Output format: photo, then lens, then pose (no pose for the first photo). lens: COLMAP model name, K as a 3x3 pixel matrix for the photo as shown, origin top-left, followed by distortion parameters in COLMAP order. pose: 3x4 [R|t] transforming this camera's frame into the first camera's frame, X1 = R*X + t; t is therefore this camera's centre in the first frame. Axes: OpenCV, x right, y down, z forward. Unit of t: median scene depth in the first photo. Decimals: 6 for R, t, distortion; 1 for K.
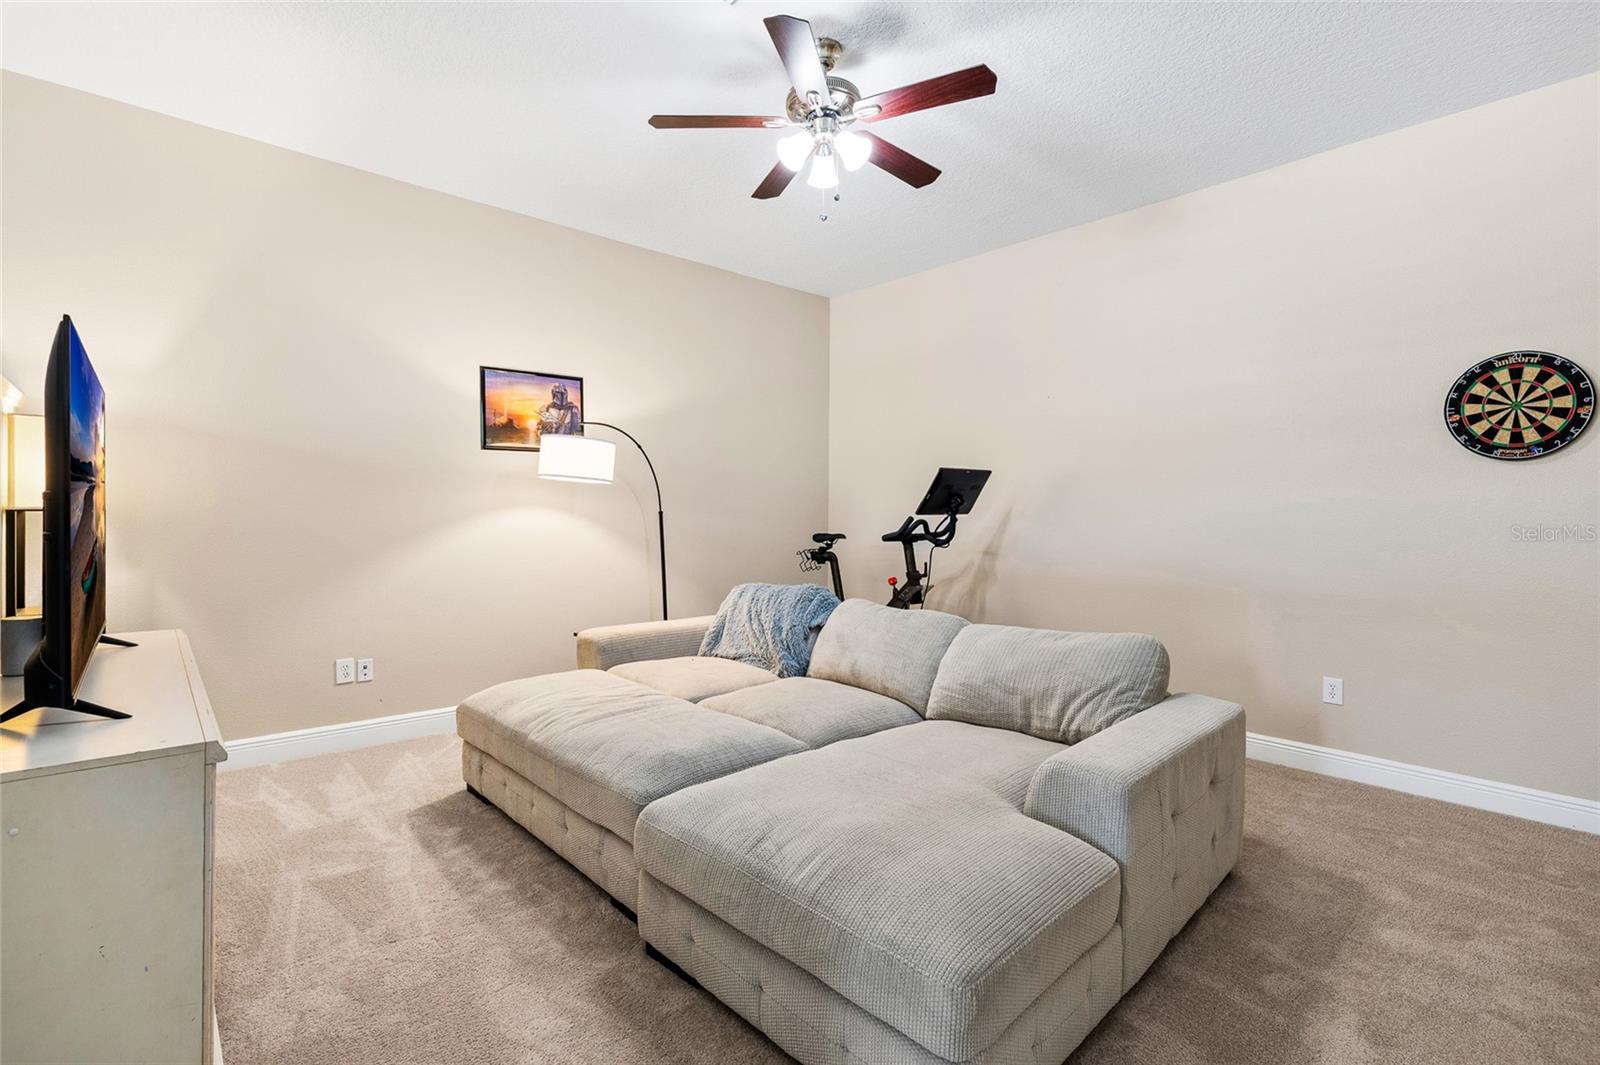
lens RADIAL K [[740.9, 0, 796.6], [0, 740.9, 508.8], [0, 0, 1]] dist [-0.002251, 0.000189]
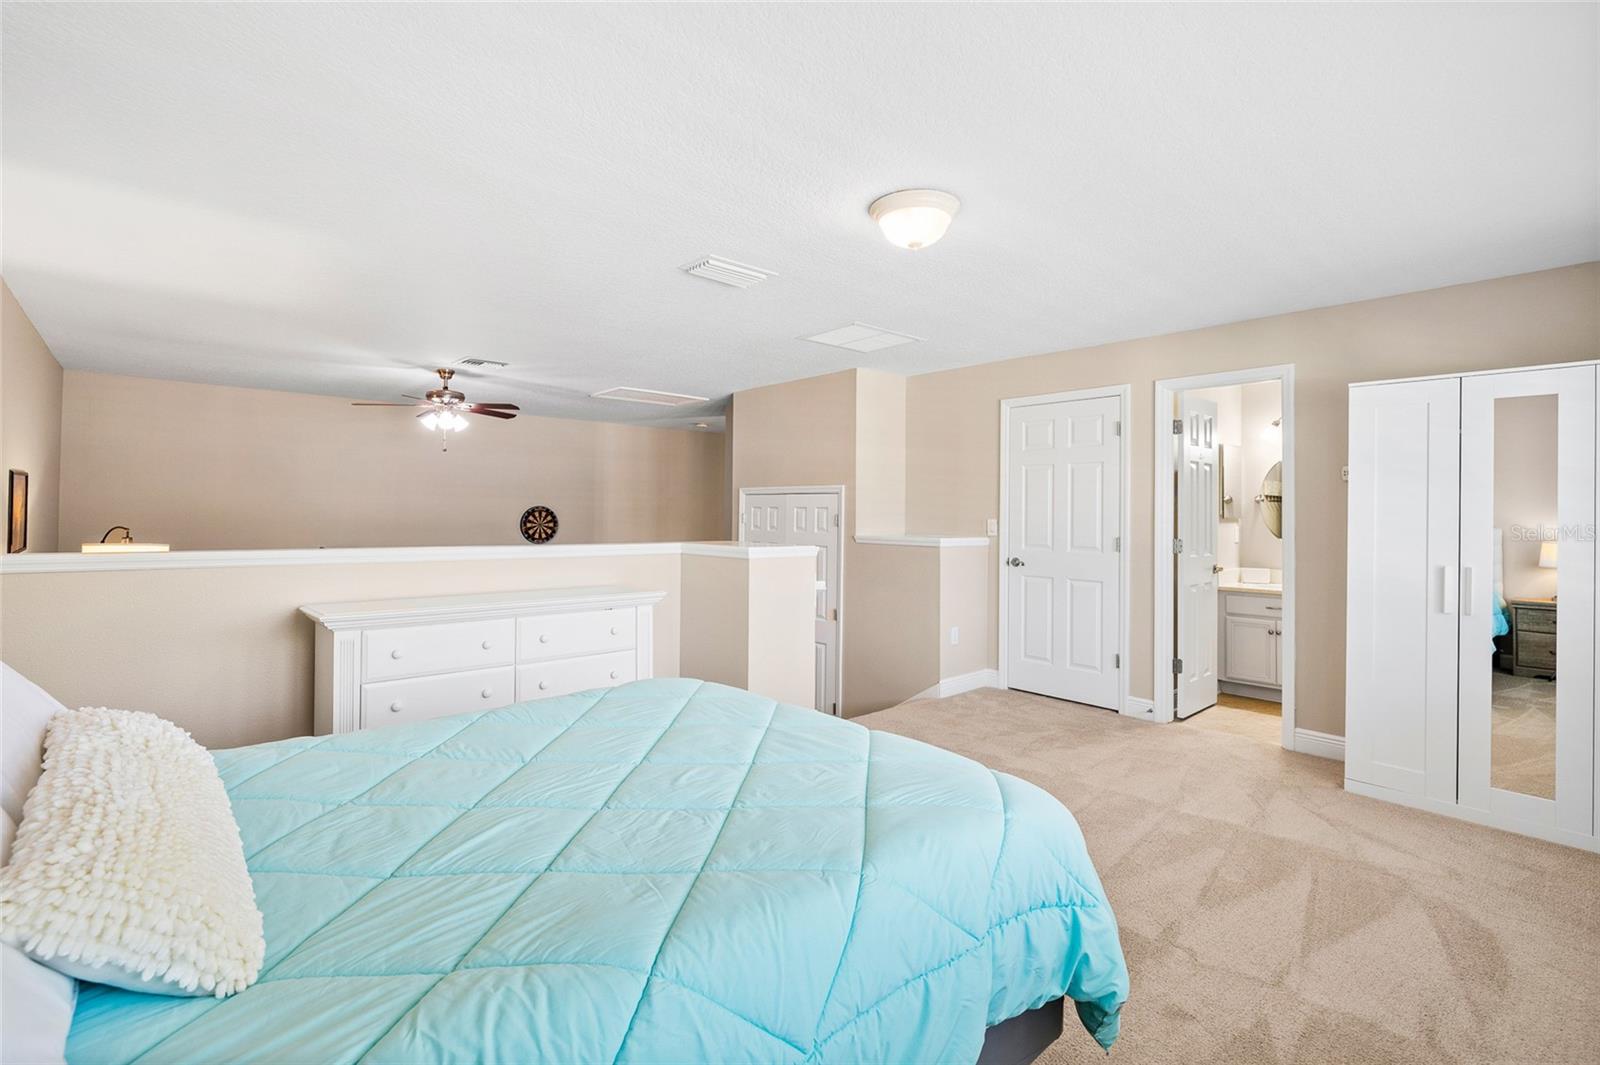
lens RADIAL K [[733.7, 0, 800.6], [0, 733.7, 524.6], [0, 0, 1]] dist [-0.001735, -0.000071]
pose [[0.034638, -0.016513, 0.999263, -1.364055], [-0.004970, 0.999848, 0.016695, -0.140724], [-0.999388, -0.005545, 0.034551, -0.090695]]
